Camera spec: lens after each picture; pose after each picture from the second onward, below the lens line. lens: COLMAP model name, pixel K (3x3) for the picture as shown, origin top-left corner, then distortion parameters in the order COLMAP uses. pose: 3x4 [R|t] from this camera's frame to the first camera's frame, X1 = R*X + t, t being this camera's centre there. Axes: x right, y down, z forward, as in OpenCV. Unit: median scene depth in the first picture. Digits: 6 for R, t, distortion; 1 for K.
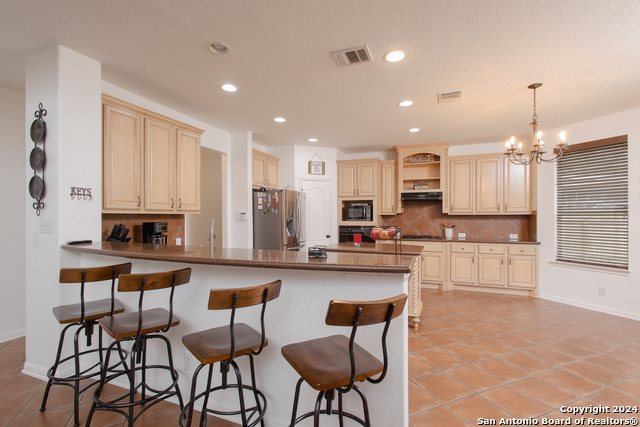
lens RADIAL K [[294.9, 0, 318.0], [0, 294.9, 215.3], [0, 0, 1]] dist [0.014430, -0.005822]
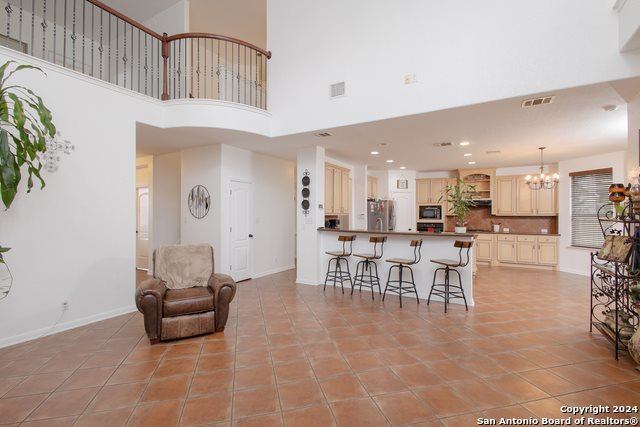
lens RADIAL K [[294.9, 0, 317.2], [0, 294.9, 212.2], [0, 0, 1]] dist [0.014430, -0.005822]
pose [[0.988648, 0.003344, -0.150210, -0.235532], [-0.003804, 0.999989, -0.002776, -0.011910], [0.150199, 0.003316, 0.988650, -0.638836]]
